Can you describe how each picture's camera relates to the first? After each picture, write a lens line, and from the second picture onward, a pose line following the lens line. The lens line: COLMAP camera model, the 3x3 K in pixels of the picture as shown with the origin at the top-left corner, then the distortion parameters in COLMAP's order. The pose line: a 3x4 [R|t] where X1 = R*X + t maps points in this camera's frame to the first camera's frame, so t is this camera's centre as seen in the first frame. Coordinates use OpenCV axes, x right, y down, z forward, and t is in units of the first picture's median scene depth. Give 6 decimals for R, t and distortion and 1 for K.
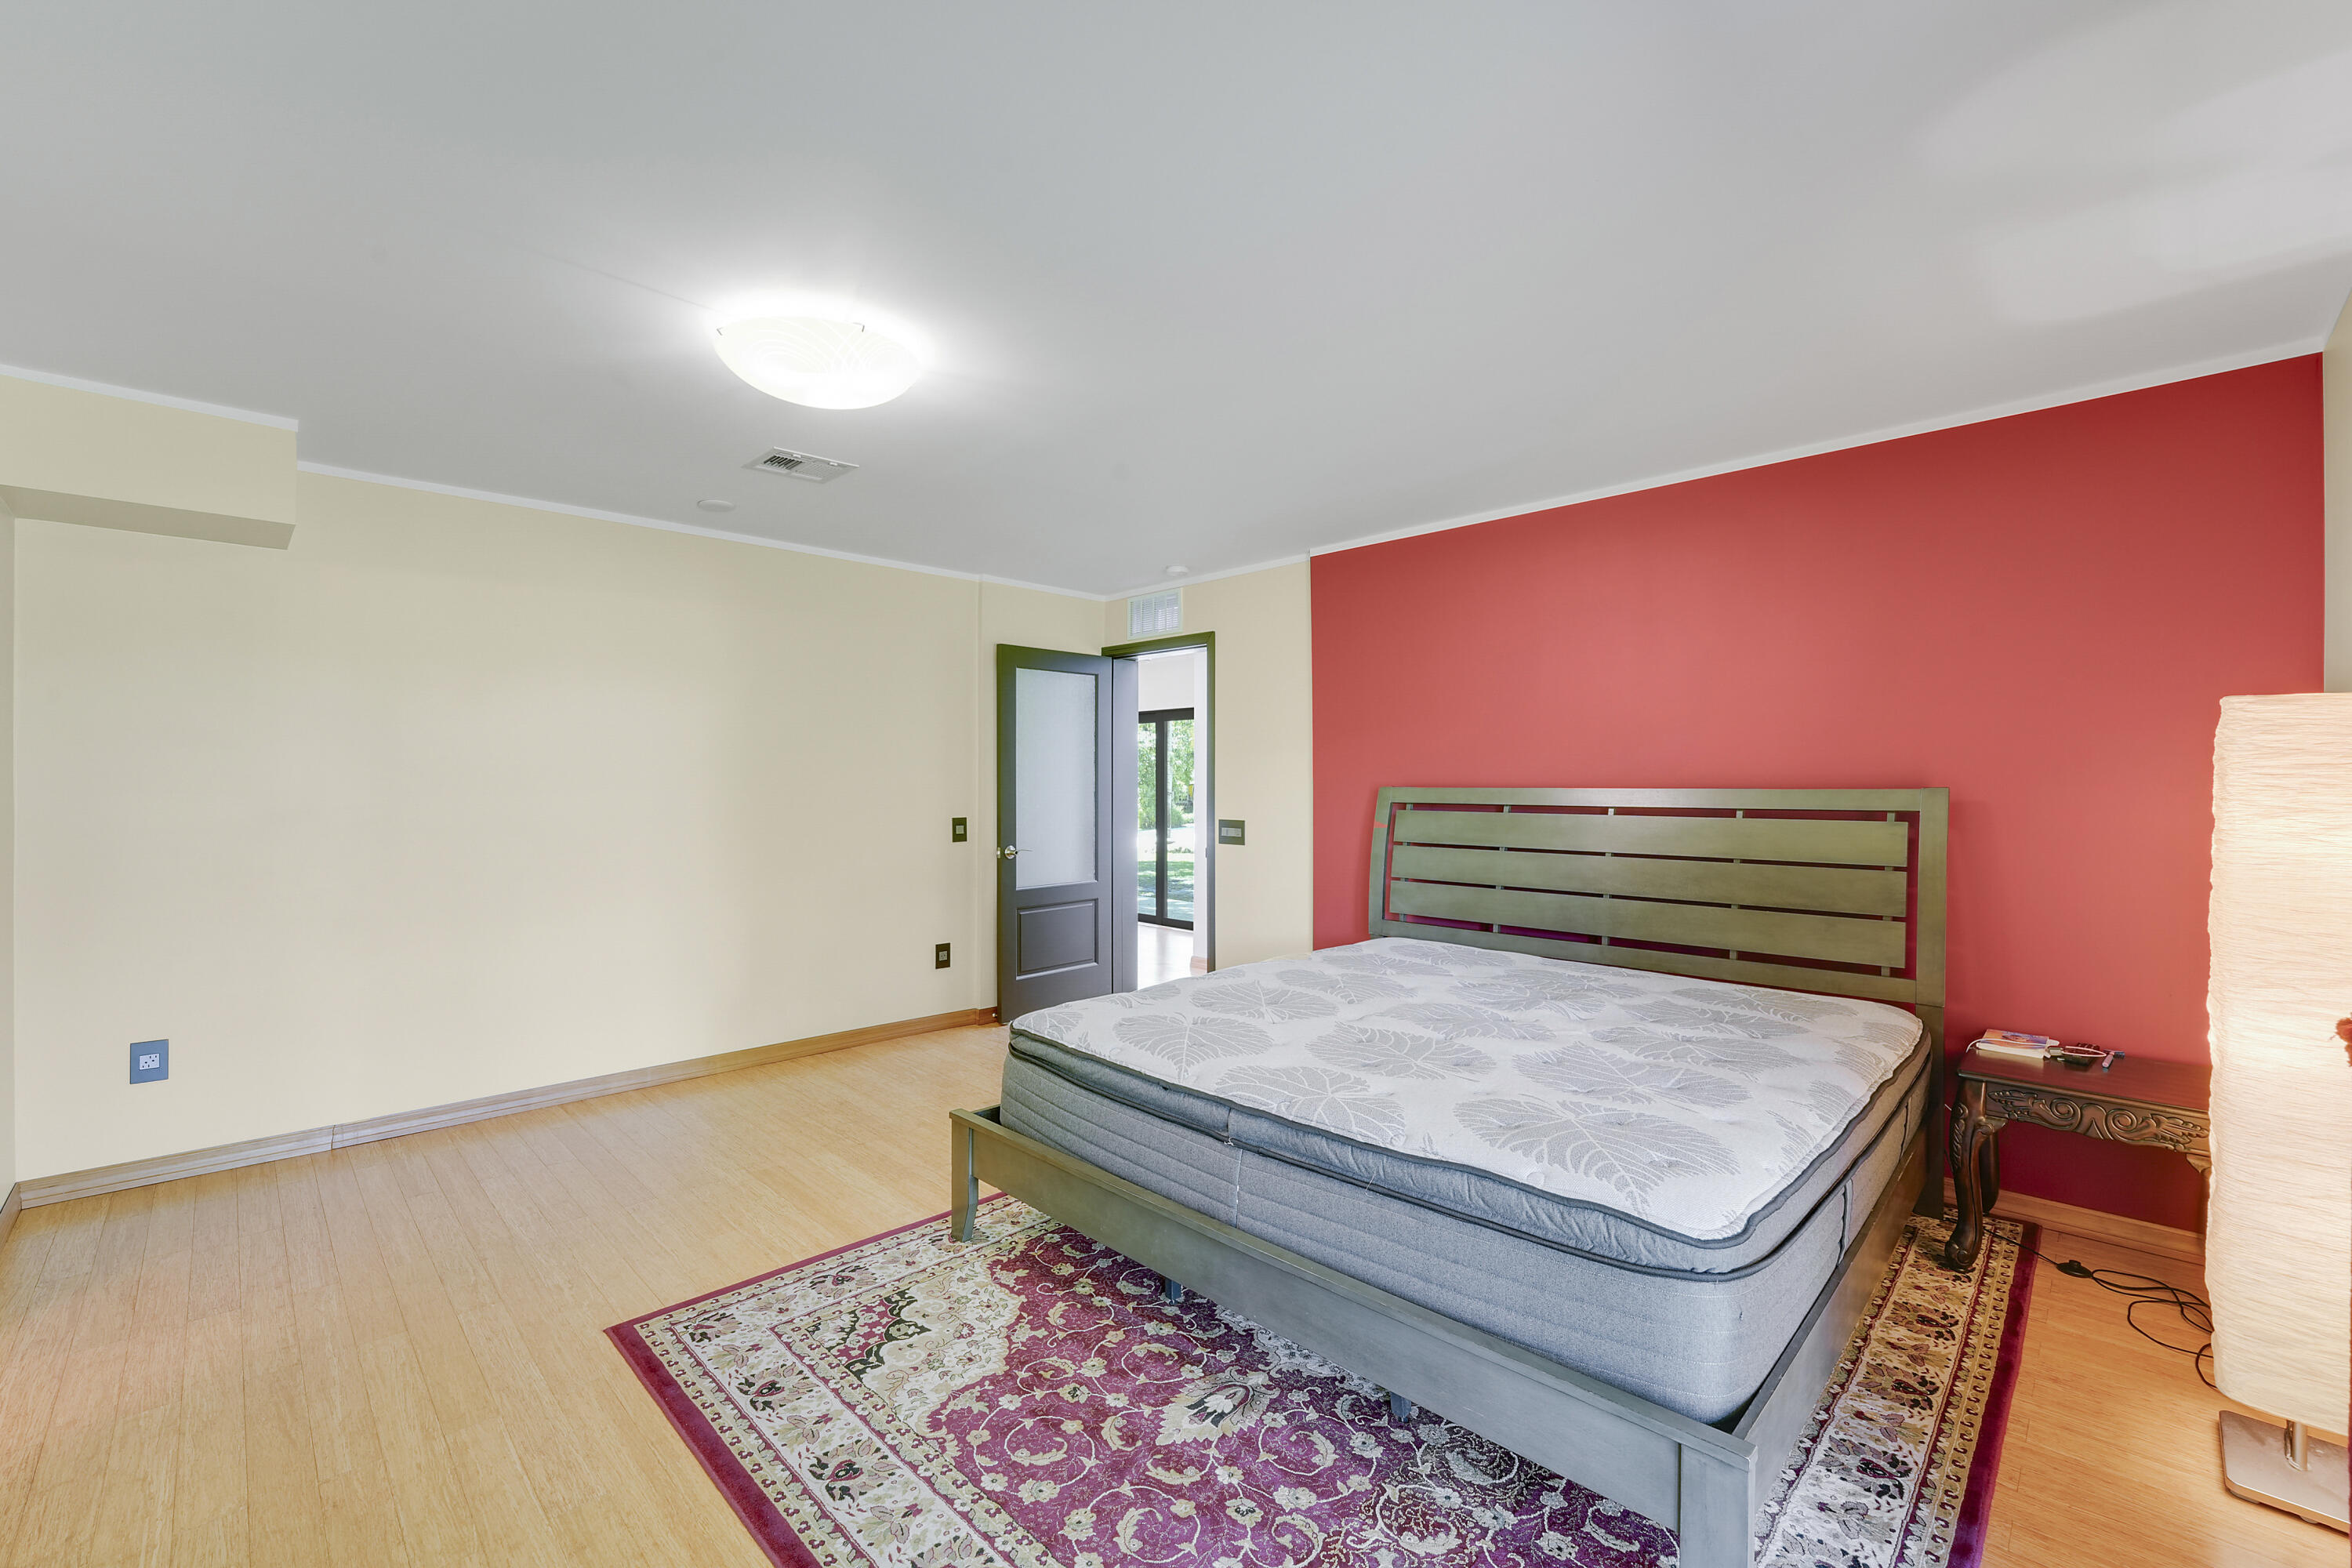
lens RADIAL K [[975.3, 0, 1177.2], [0, 975.3, 774.9], [0, 0, 1]] dist [-0.022560, 0.000405]
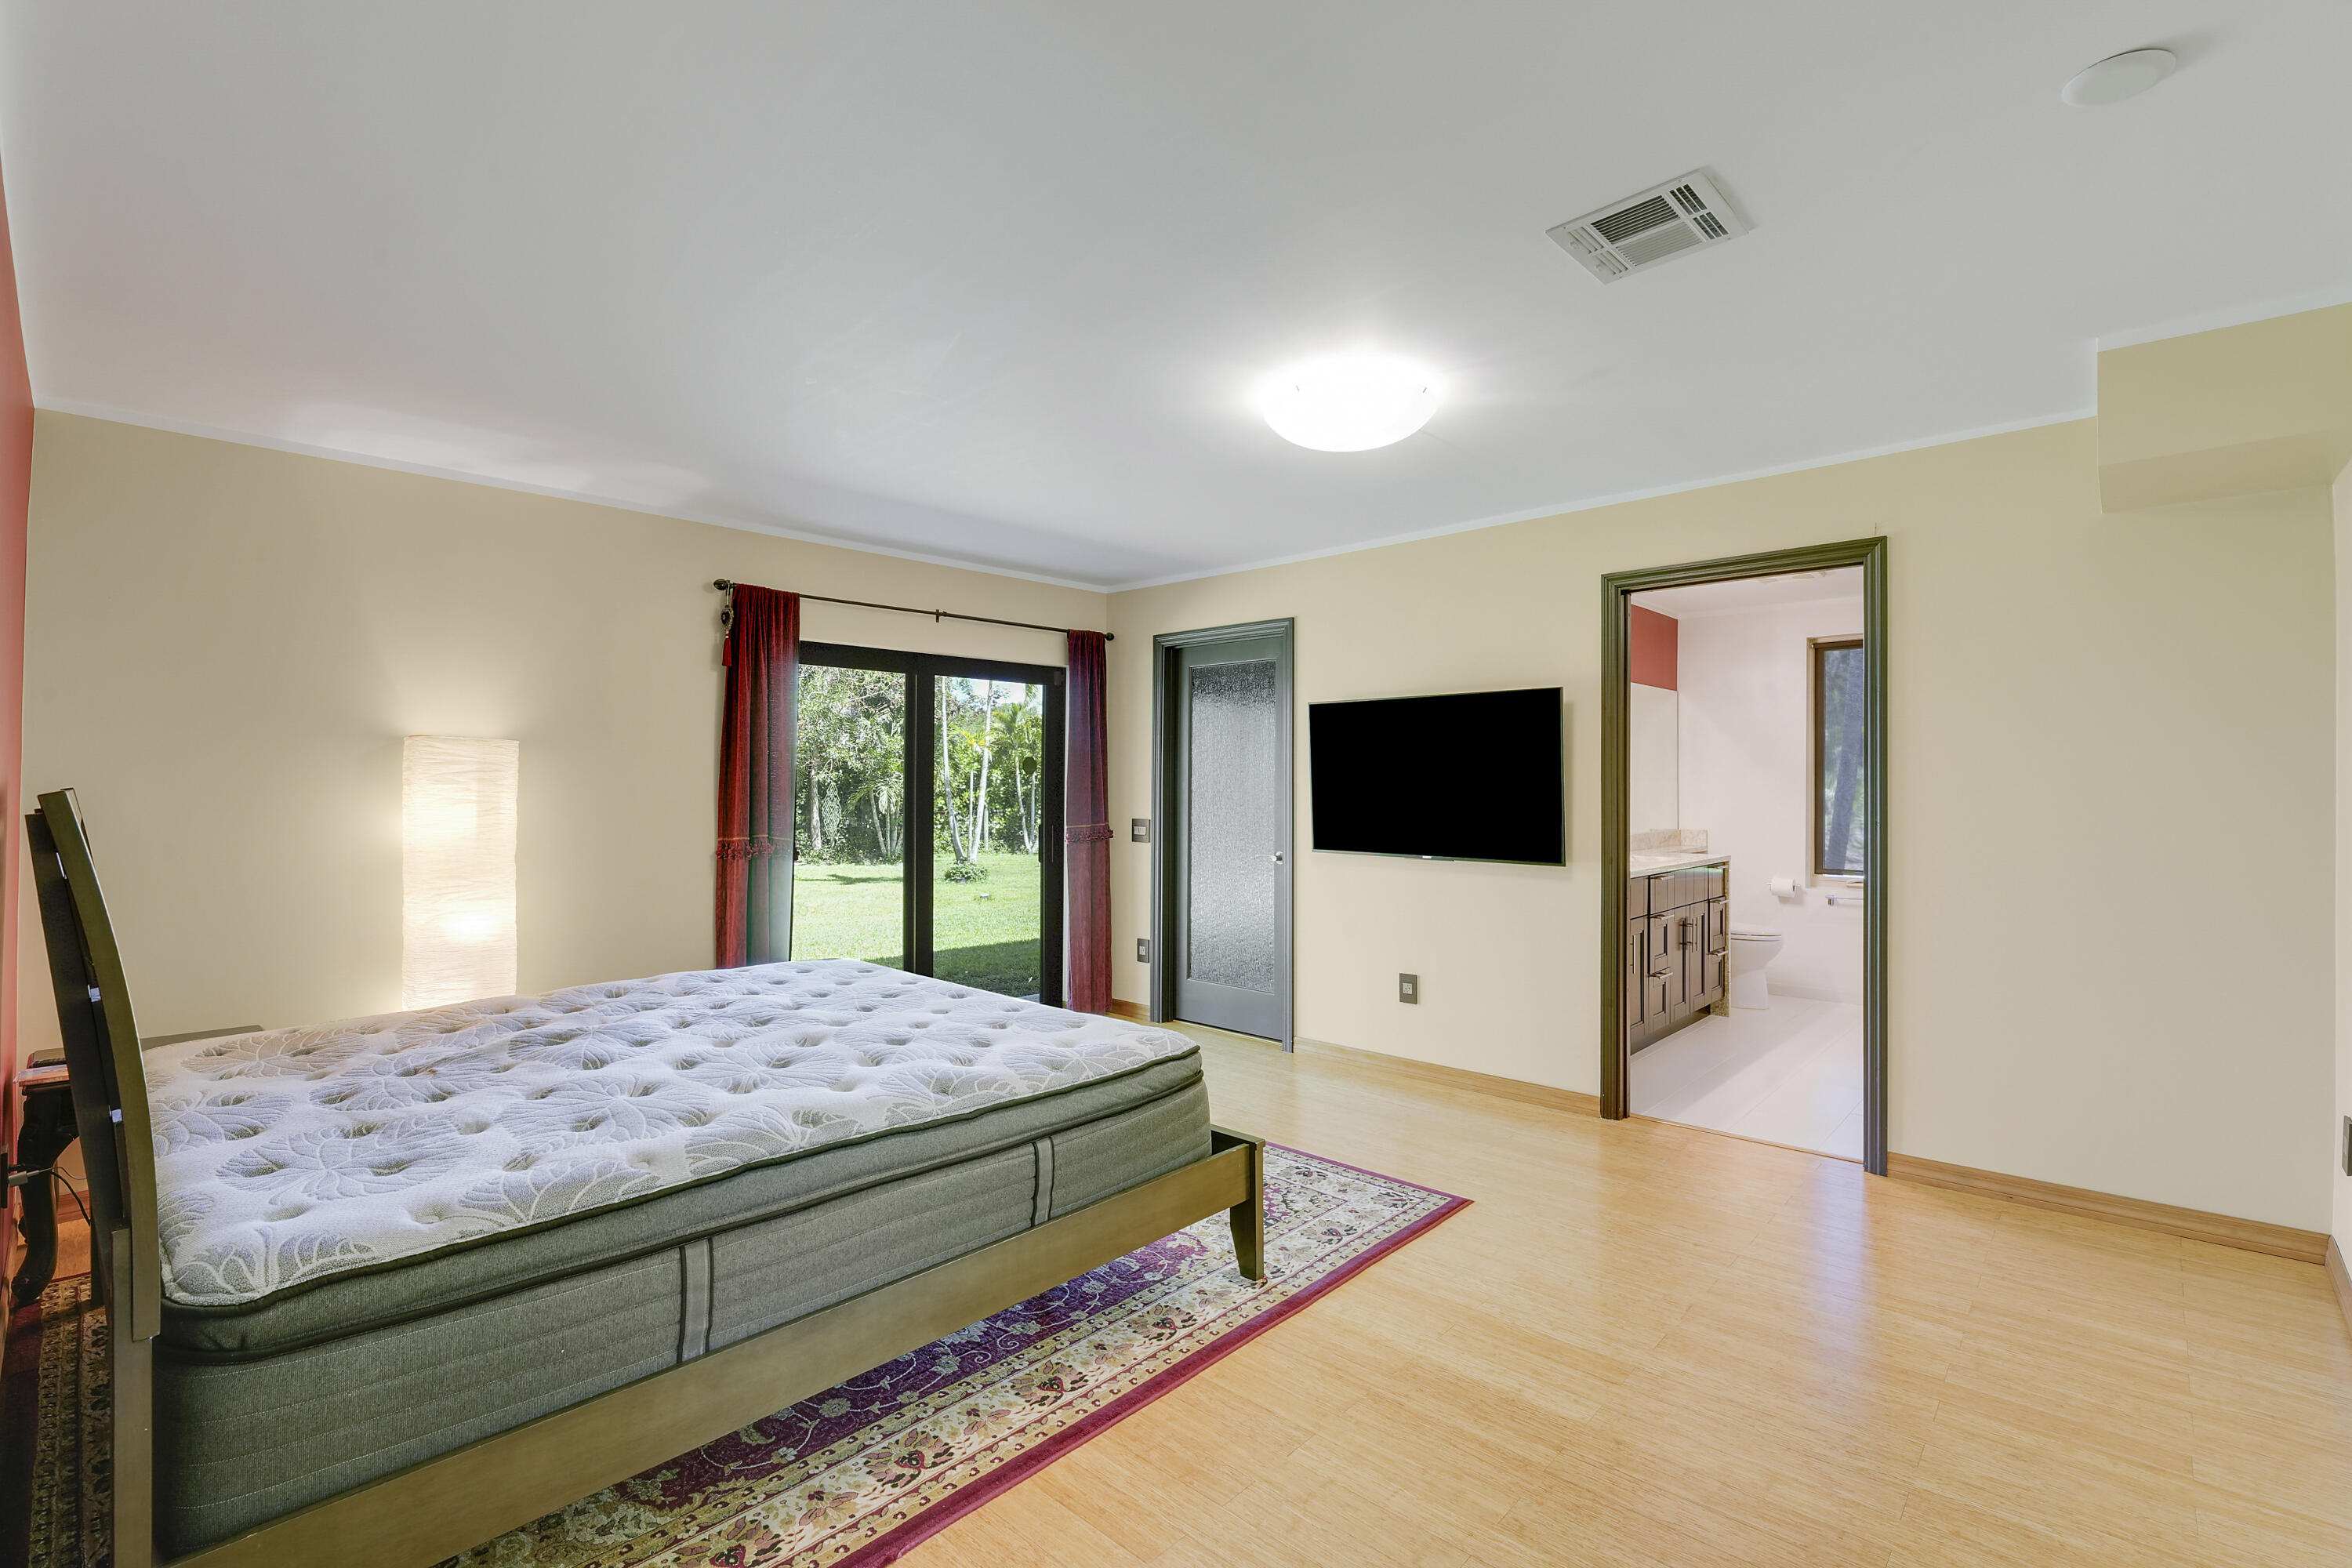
lens RADIAL K [[1056.8, 0, 1165.2], [0, 1056.8, 776.3], [0, 0, 1]] dist [-0.036439, 0.000161]
pose [[-0.999721, 0.000392, -0.023630, -0.145766], [0.000884, 0.999783, -0.020809, 0.027646], [0.023616, -0.020824, -0.999504, 2.509077]]
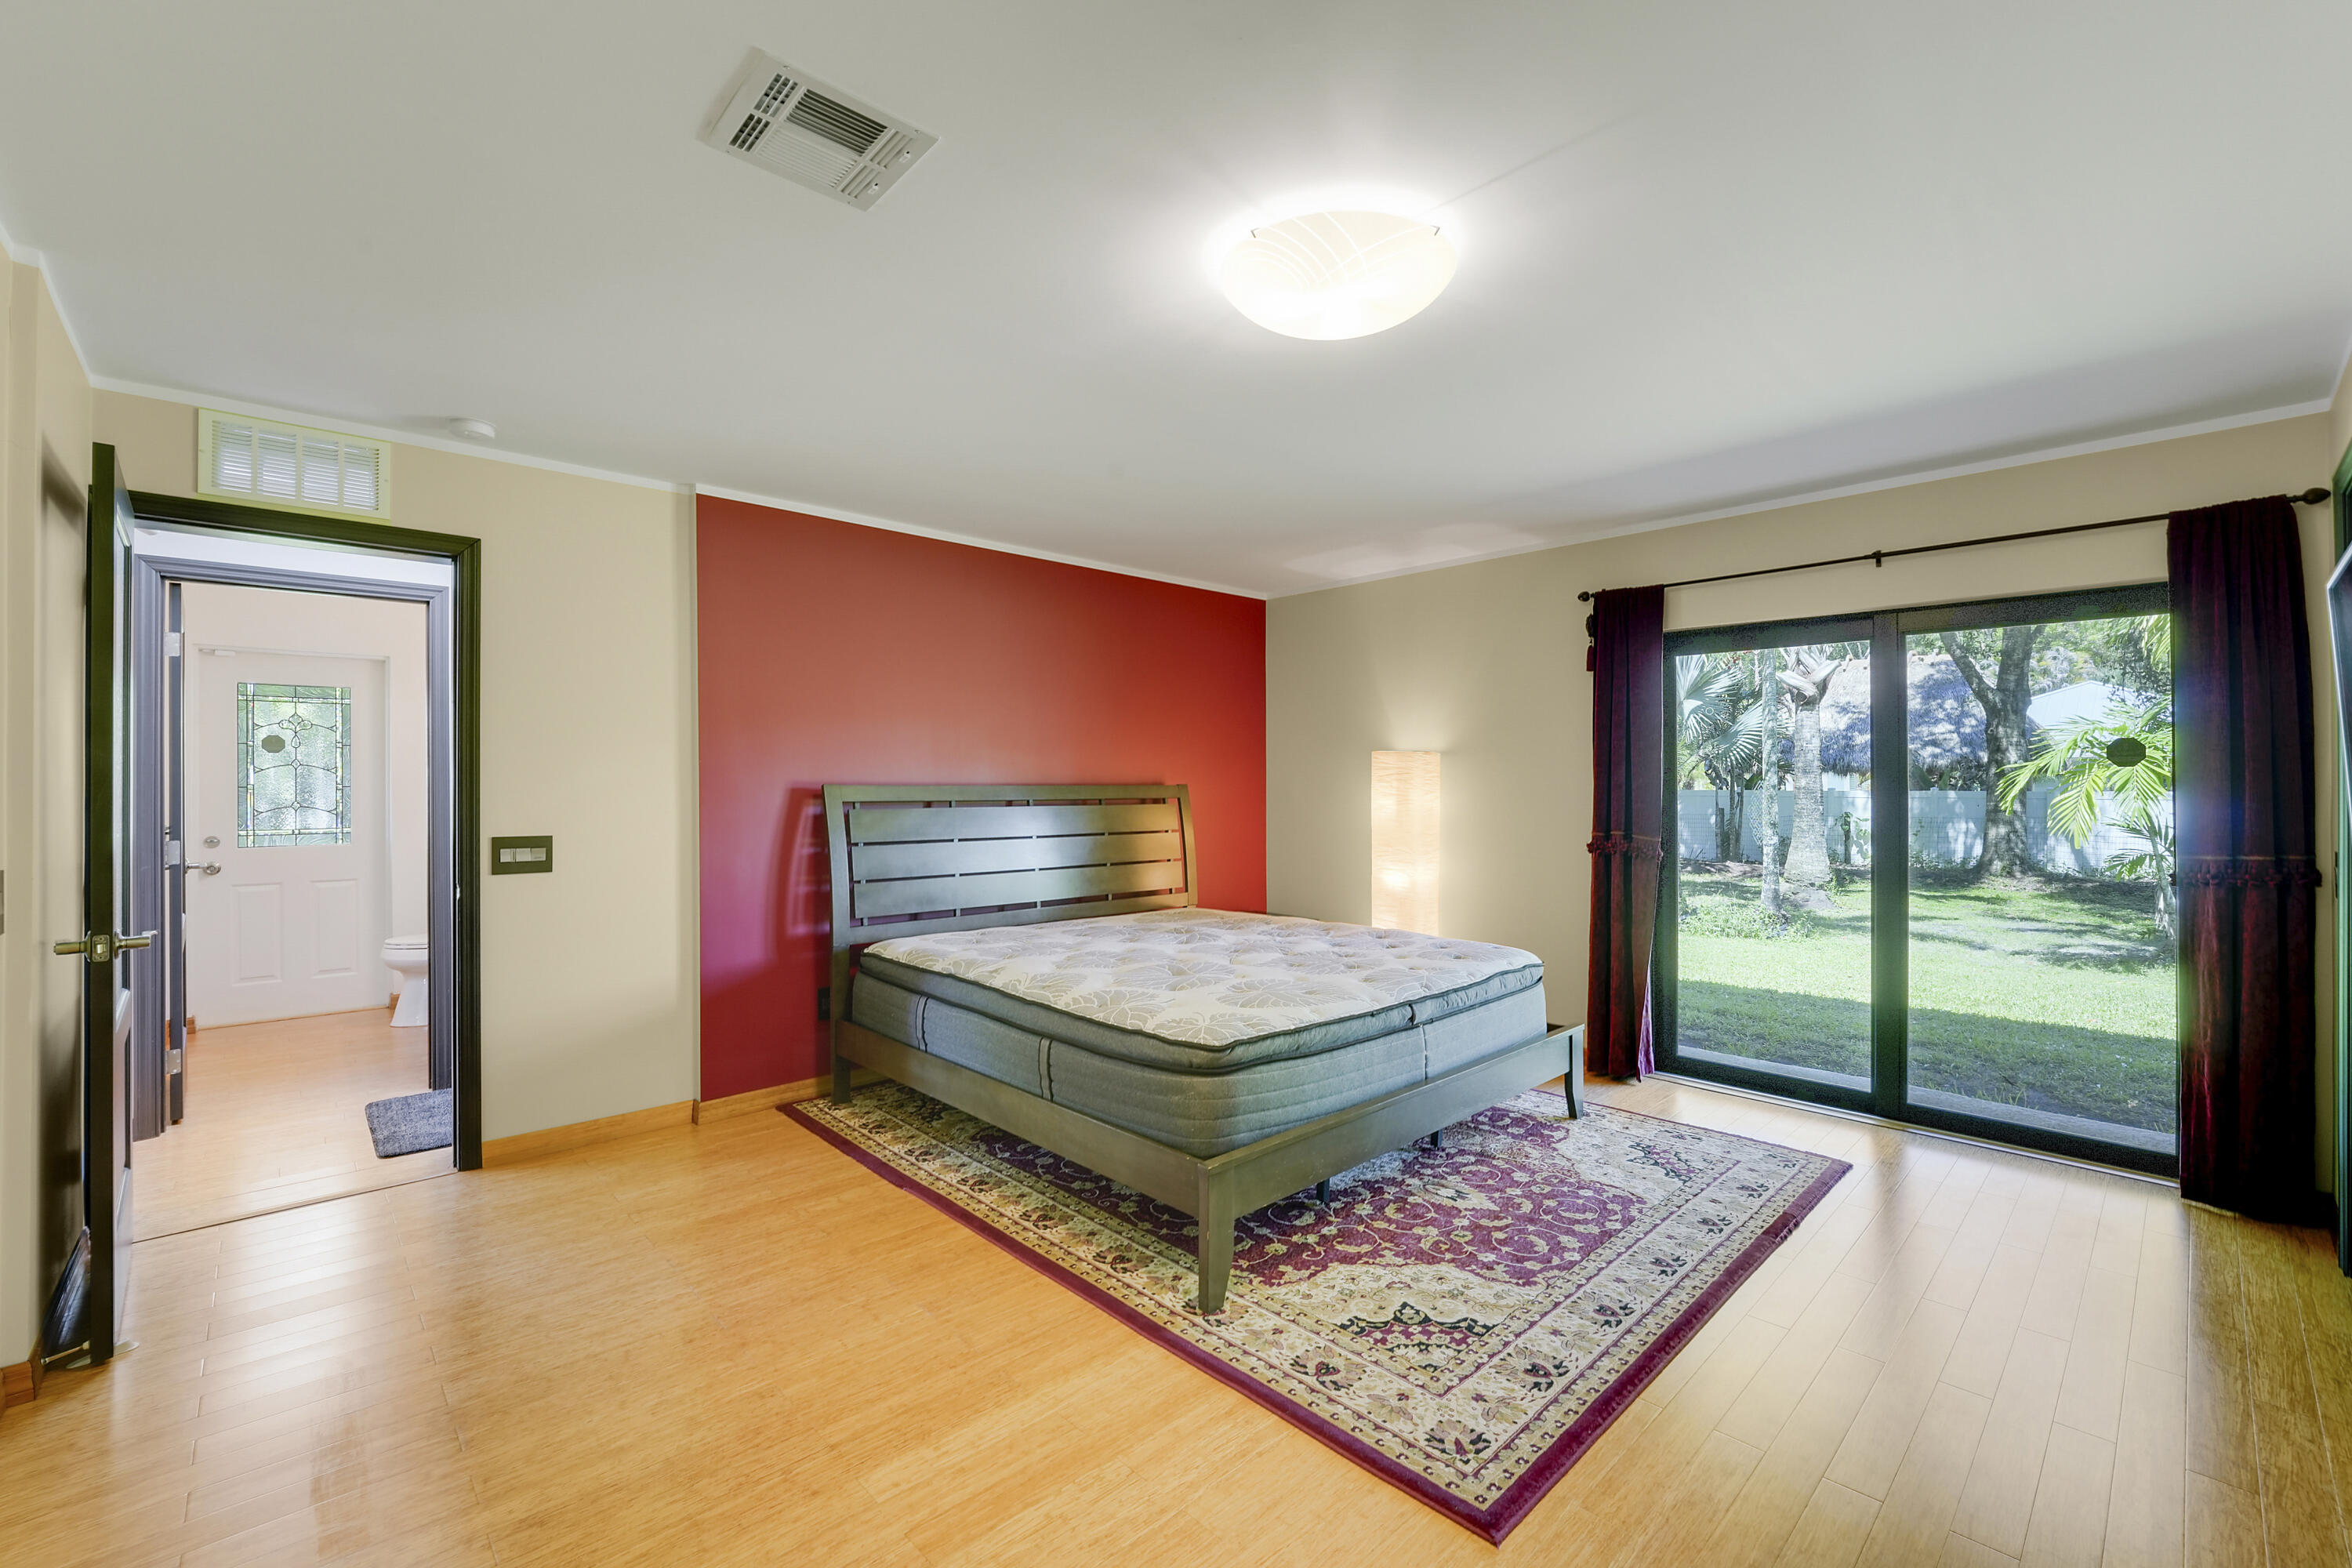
lens RADIAL K [[975.3, 0, 1177.2], [0, 975.3, 774.9], [0, 0, 1]] dist [-0.022560, 0.000405]
pose [[0.032550, 0.005749, 0.999454, -1.368107], [-0.011624, 0.999918, -0.005374, 0.006293], [-0.999403, -0.011443, 0.032614, 1.260415]]
